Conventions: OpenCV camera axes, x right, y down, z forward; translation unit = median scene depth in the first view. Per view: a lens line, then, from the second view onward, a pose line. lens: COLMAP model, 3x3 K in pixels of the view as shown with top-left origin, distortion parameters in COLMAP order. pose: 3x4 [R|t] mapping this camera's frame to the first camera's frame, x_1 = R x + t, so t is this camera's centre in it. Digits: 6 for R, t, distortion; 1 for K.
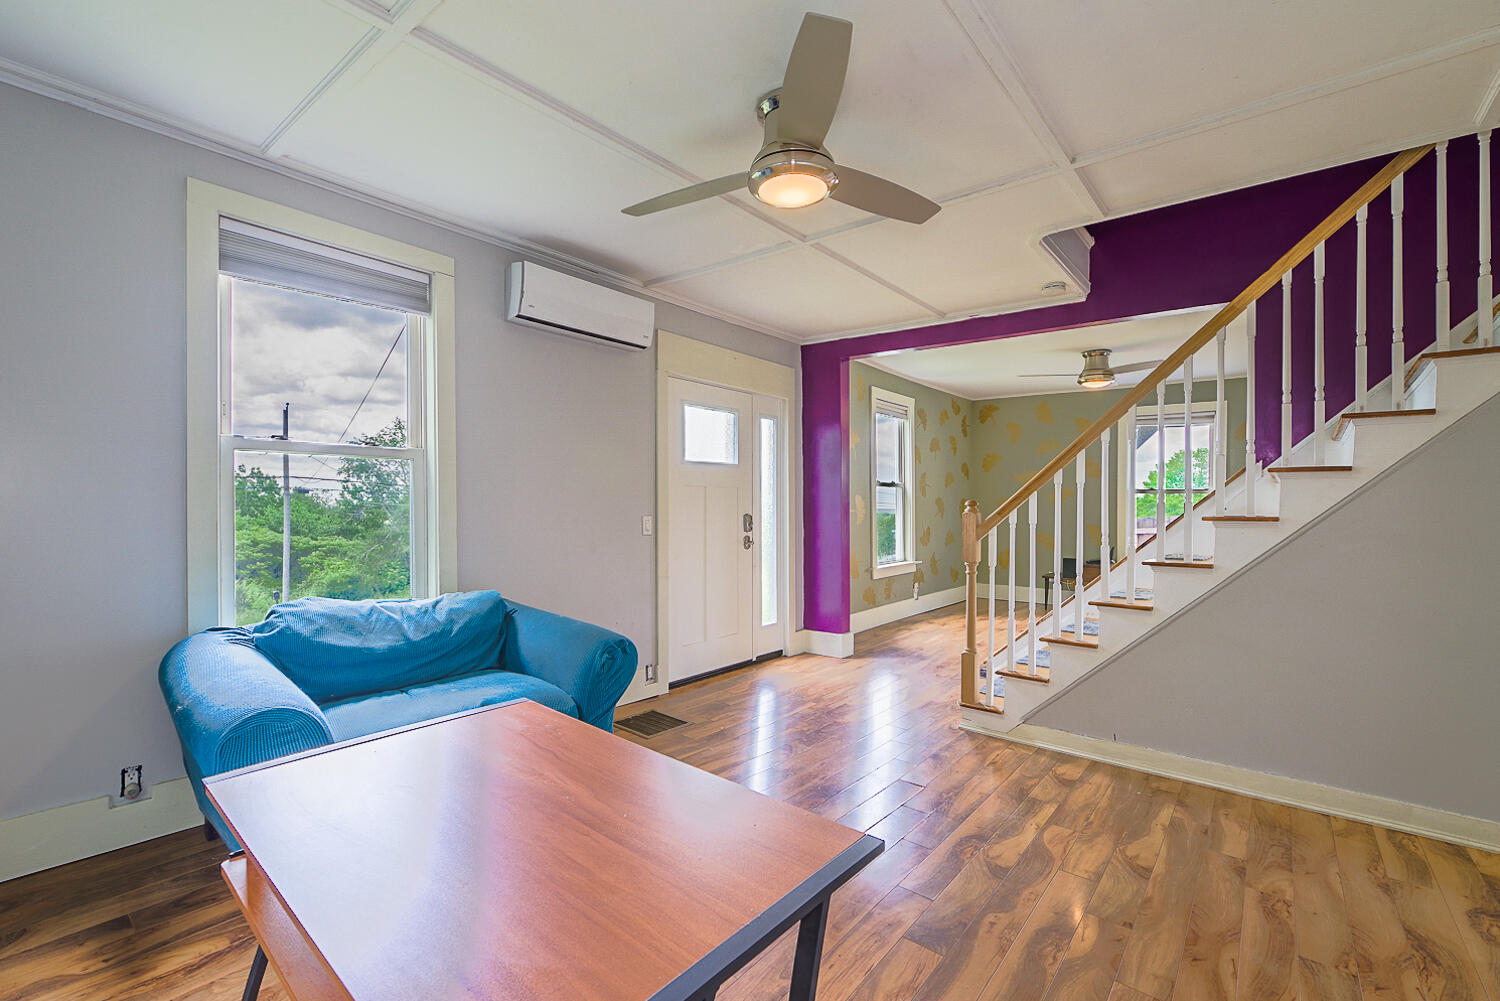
lens RADIAL K [[657.6, 0, 750.0], [0, 657.6, 500.5], [0, 0, 1]] dist [0.000476, 0.000228]
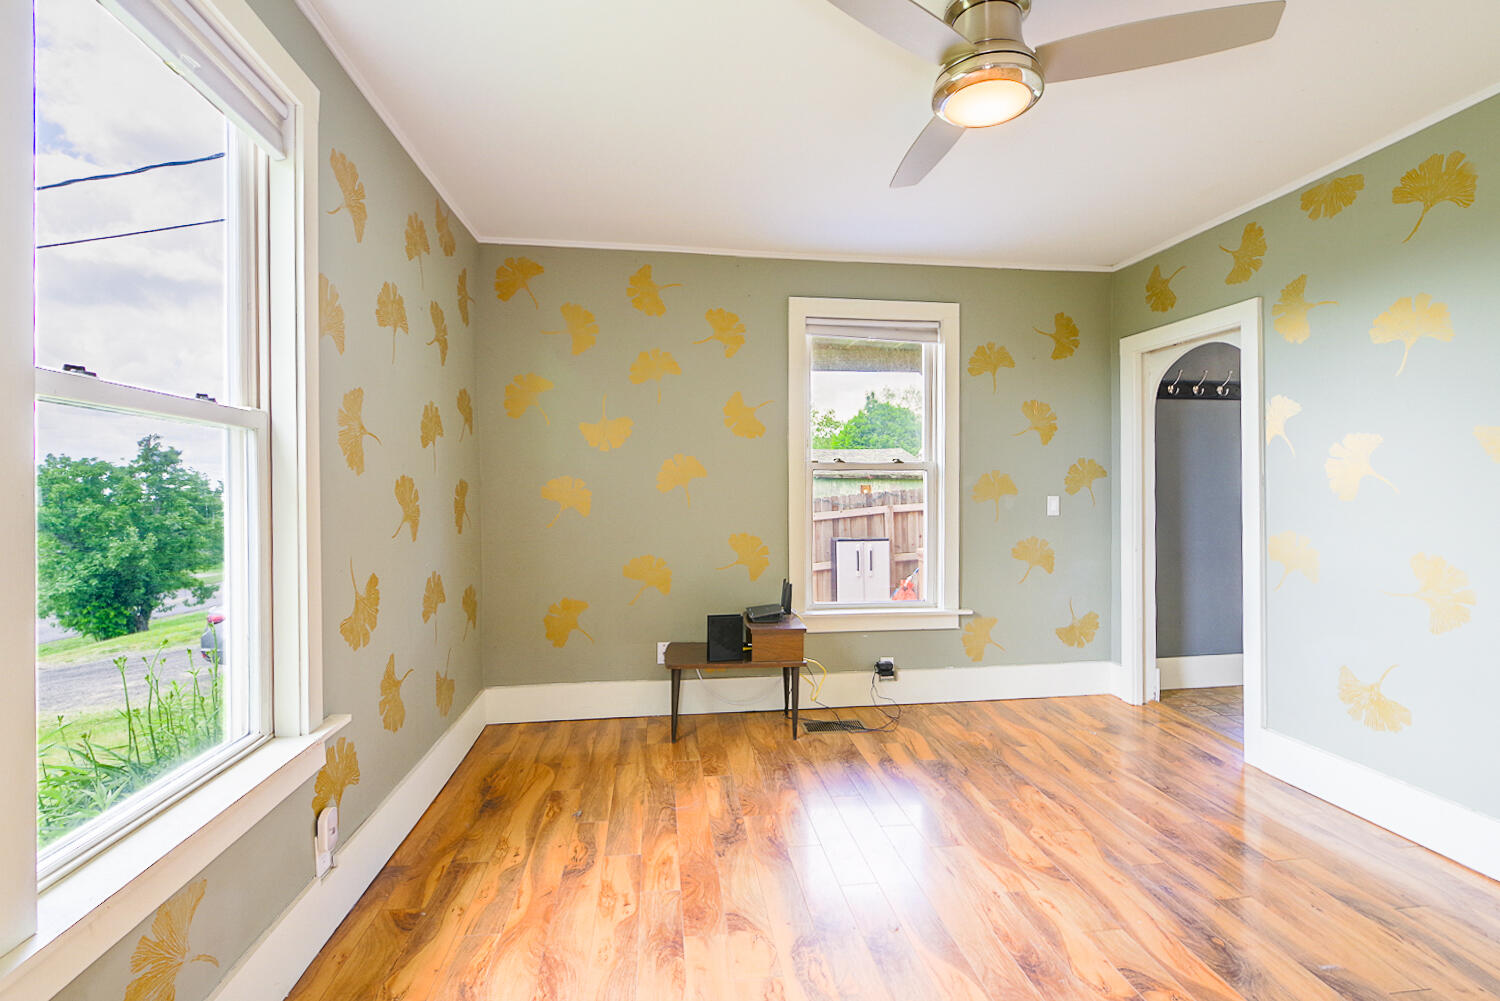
lens RADIAL K [[657.6, 0, 750.0], [0, 657.6, 500.5], [0, 0, 1]] dist [0.000476, 0.000228]
pose [[0.667427, -0.006732, 0.744645, 0.164815], [-0.010306, 0.999780, 0.018277, -0.000444], [-0.744604, -0.019873, 0.667210, 0.675444]]
